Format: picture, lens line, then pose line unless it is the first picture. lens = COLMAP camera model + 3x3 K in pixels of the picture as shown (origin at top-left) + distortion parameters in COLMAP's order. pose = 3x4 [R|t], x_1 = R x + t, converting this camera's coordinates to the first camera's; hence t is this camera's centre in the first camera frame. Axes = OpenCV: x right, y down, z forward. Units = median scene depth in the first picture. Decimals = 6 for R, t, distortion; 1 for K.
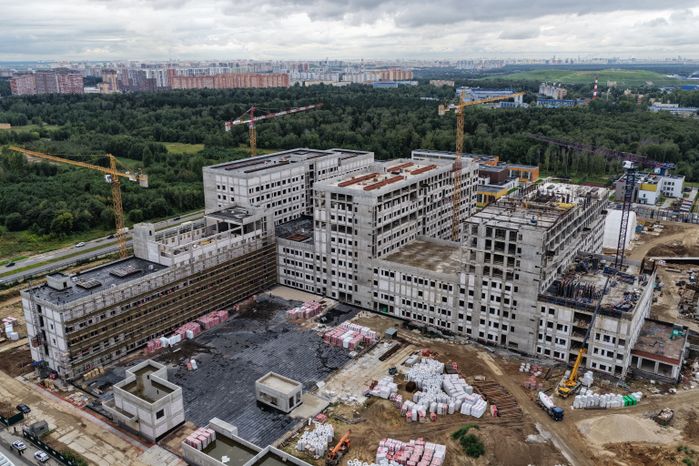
lens RADIAL K [[577.0, 0, 349.5], [0, 577.0, 233.0], [0, 0, 1]] dist [-0.005592, 0.020754]
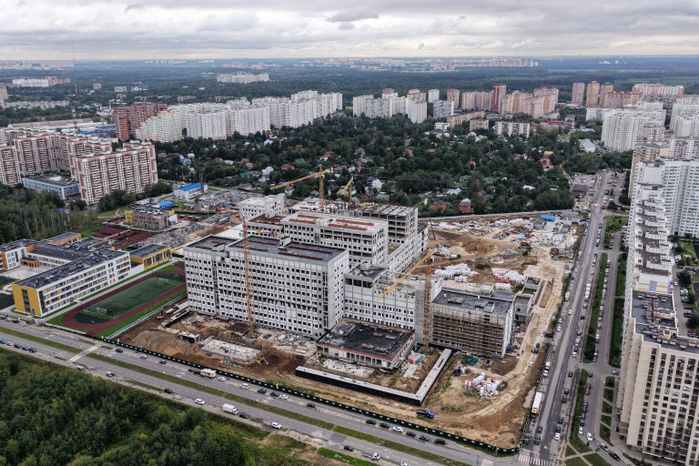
lens RADIAL K [[577.0, 0, 349.5], [0, 577.0, 233.0], [0, 0, 1]] dist [-0.005592, 0.020754]
pose [[-0.154208, -0.285858, 0.945783, -1.622200], [0.292922, 0.900971, 0.320075, -0.633867], [-0.943619, 0.326399, -0.055203, 1.155492]]
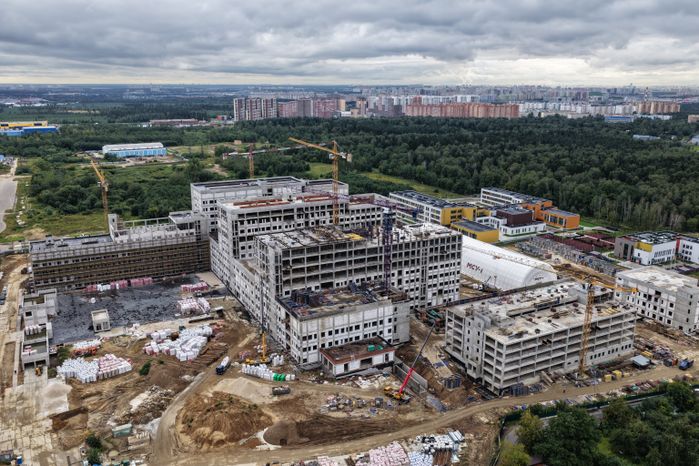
lens RADIAL K [[577.0, 0, 349.5], [0, 577.0, 233.0], [0, 0, 1]] dist [-0.005592, 0.020754]
pose [[0.883233, 0.124911, -0.451992, 0.879635], [-0.142633, 0.989762, -0.005191, -0.046322], [0.446717, 0.069054, 0.892007, -0.120066]]
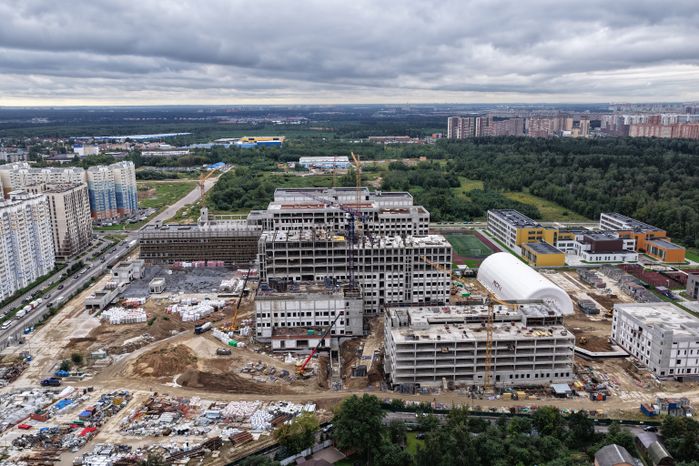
lens RADIAL K [[577.0, 0, 349.5], [0, 577.0, 233.0], [0, 0, 1]] dist [-0.005592, 0.020754]
pose [[0.612151, 0.174897, -0.771156, 1.405576], [-0.225216, 0.973404, 0.041989, -0.121338], [0.757990, 0.147973, 0.635260, 0.107342]]
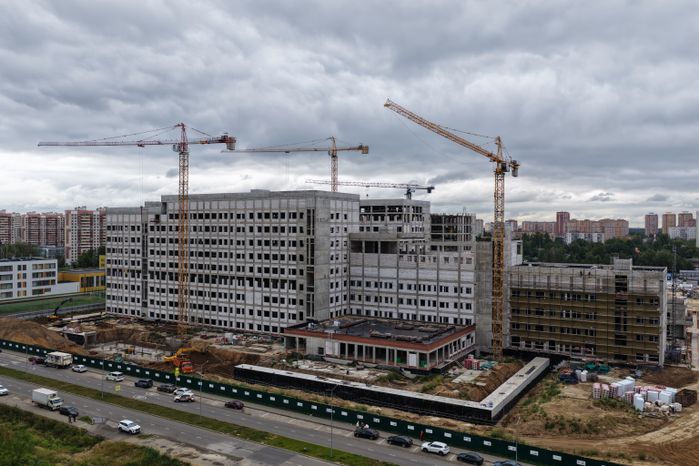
lens RADIAL K [[577.0, 0, 349.5], [0, 577.0, 233.0], [0, 0, 1]] dist [-0.005592, 0.020754]
pose [[-0.058008, -0.007310, 0.998289, -1.098041], [0.283281, 0.958749, 0.023481, -0.079901], [-0.957281, 0.284159, -0.053544, 1.166798]]
